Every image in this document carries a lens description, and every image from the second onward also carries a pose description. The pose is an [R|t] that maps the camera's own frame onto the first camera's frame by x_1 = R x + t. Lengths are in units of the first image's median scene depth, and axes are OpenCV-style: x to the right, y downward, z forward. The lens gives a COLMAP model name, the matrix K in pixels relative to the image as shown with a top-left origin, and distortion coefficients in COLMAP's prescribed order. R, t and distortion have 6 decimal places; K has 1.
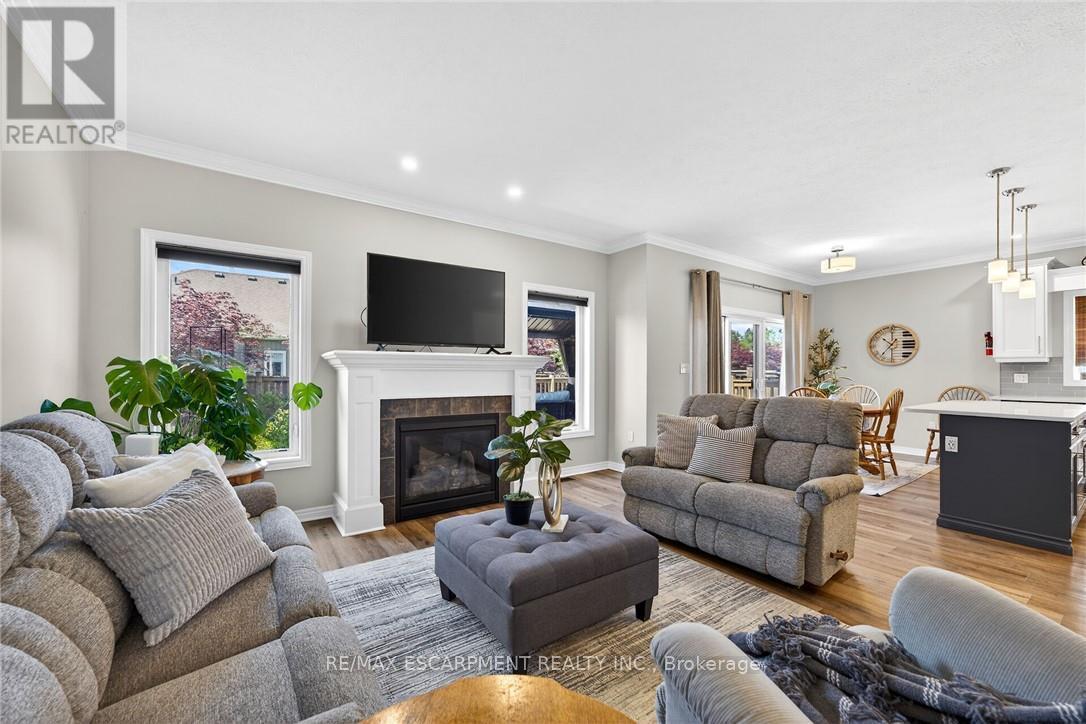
lens RADIAL K [[442.0, 0, 543.0], [0, 442.0, 362.0], [0, 0, 1]] dist [-0.000770, 0.000109]
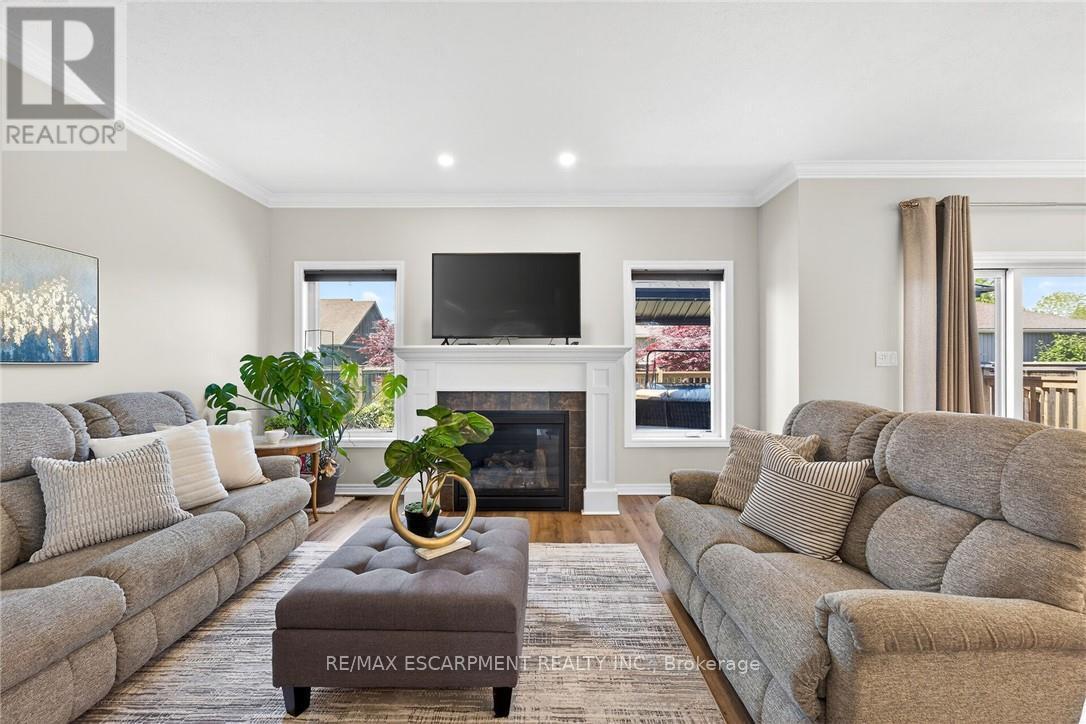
lens RADIAL K [[435.0, 0, 541.9], [0, 435.0, 358.5], [0, 0, 1]] dist [0.003405, 0.000543]
pose [[0.810054, -0.010846, -0.586255, 0.422656], [0.014215, 0.999898, 0.001143, 0.008142], [0.586183, -0.009260, 0.810126, 0.289565]]
